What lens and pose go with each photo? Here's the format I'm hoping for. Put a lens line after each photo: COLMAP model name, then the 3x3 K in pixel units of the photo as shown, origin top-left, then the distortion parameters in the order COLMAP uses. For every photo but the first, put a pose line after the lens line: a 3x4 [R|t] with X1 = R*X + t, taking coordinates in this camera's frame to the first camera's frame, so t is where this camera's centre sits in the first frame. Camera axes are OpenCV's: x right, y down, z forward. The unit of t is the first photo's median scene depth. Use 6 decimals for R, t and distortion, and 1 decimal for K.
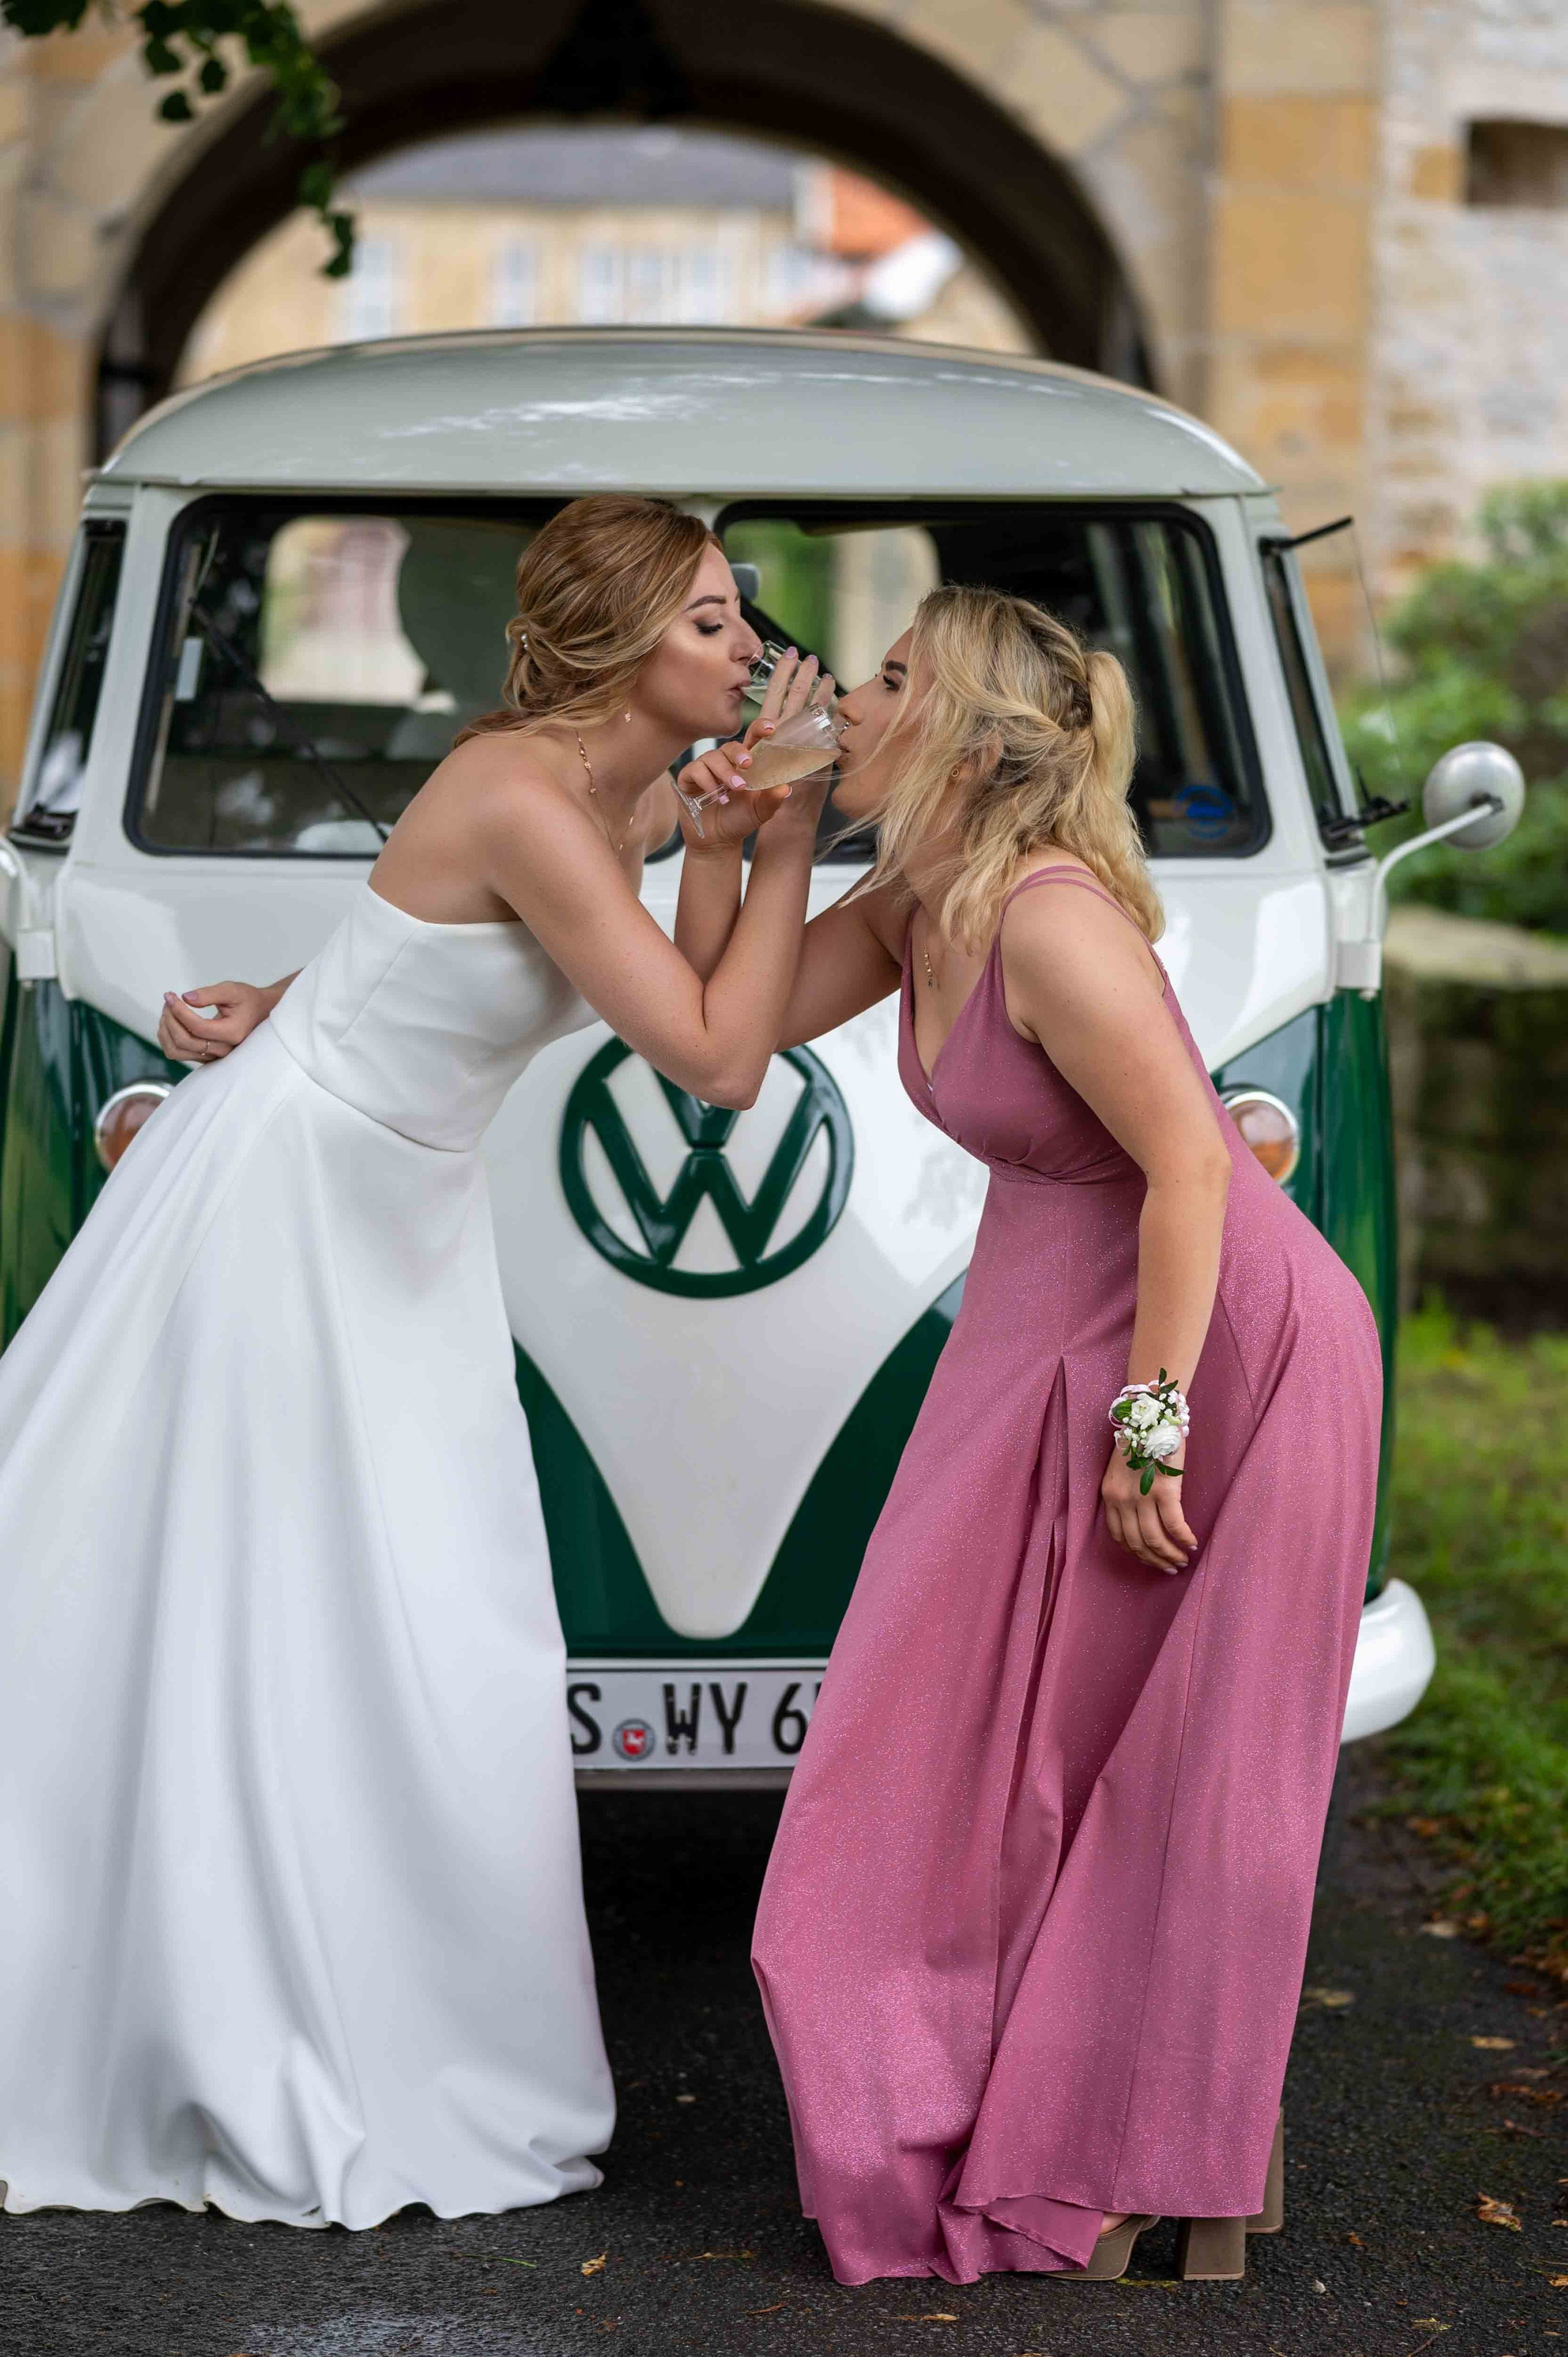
lens RADIAL K [[5985.3, 0, 925.8], [0, 5985.3, 1115.2], [0, 0, 1]] dist [-0.014812, -0.110077]
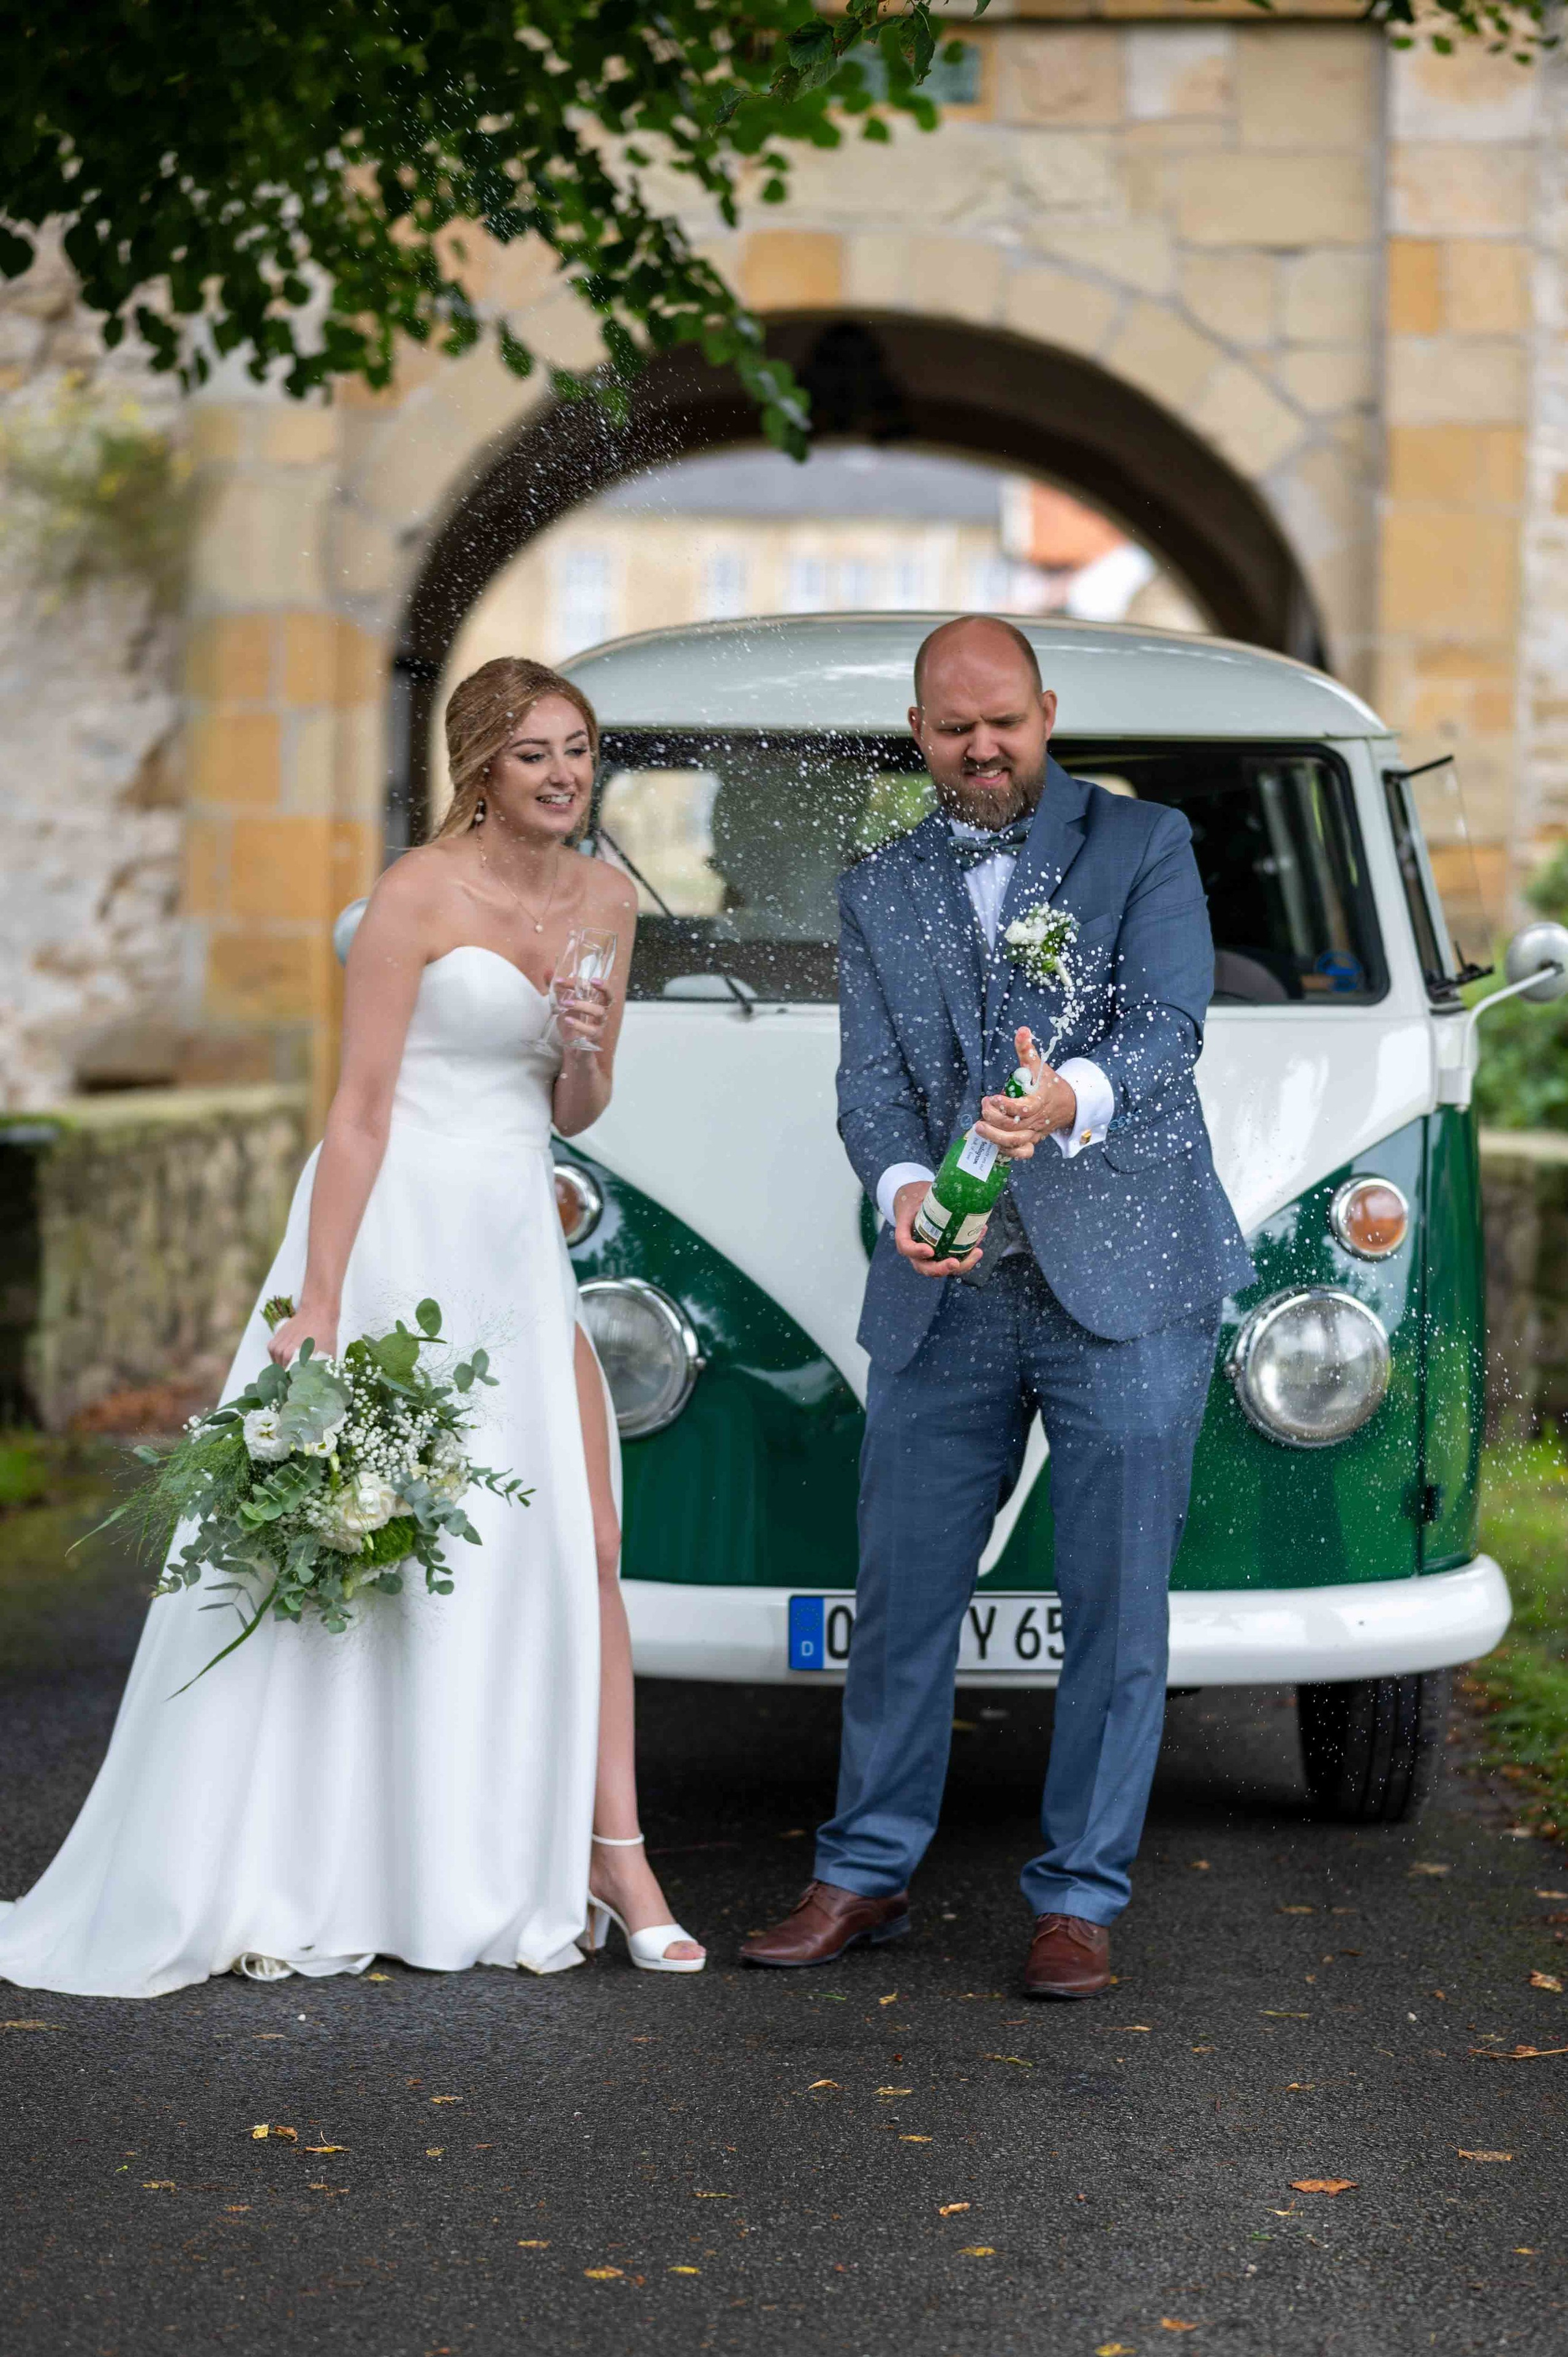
lens RADIAL K [[5985.3, 0, 925.8], [0, 5985.3, 1115.2], [0, 0, 1]] dist [-0.014812, -0.110077]
pose [[0.999480, 0.006578, -0.031581, -0.003489], [-0.008189, 0.998657, -0.051161, 0.048270], [0.031202, 0.051393, 0.998191, -0.323916]]
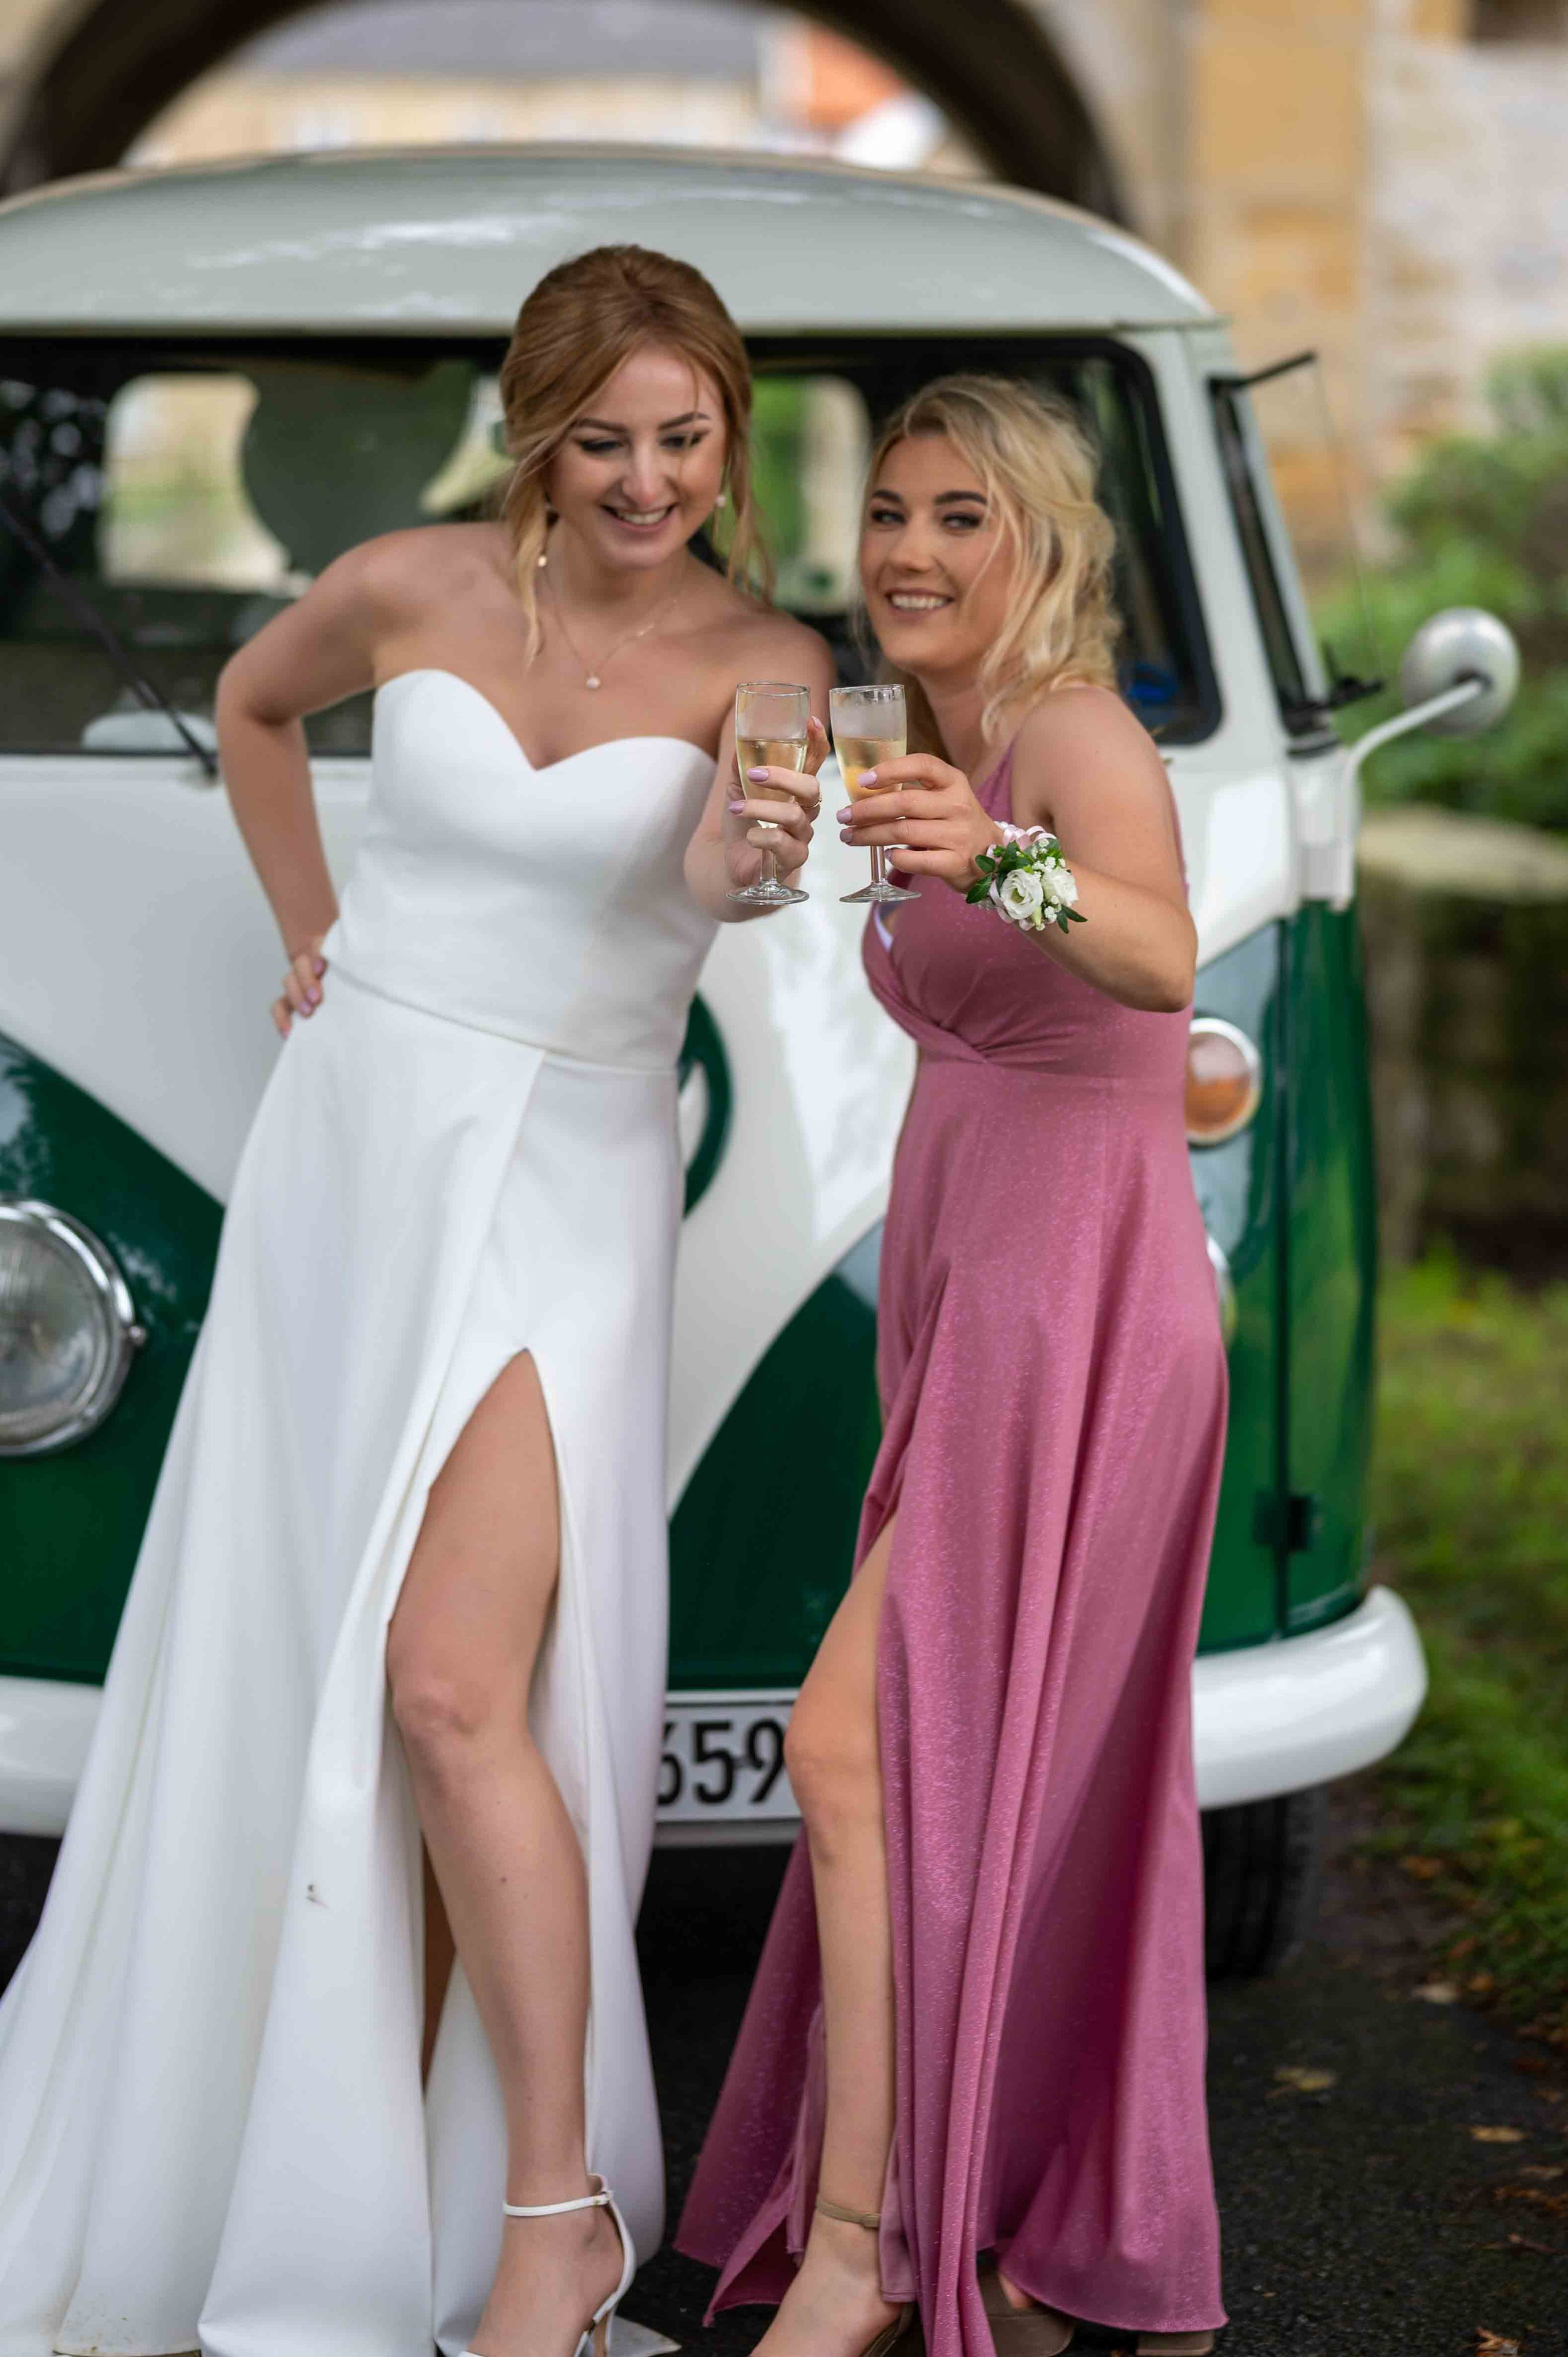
lens RADIAL K [[6318.6, 0, 954.2], [0, 6318.6, 754.0], [0, 0, 1]] dist [-0.051018, 0.068791]
pose [[0.999957, -0.007677, 0.005141, 0.013644], [0.007900, 0.998958, -0.044946, -0.001432], [-0.004791, 0.044985, 0.998976, 0.090063]]
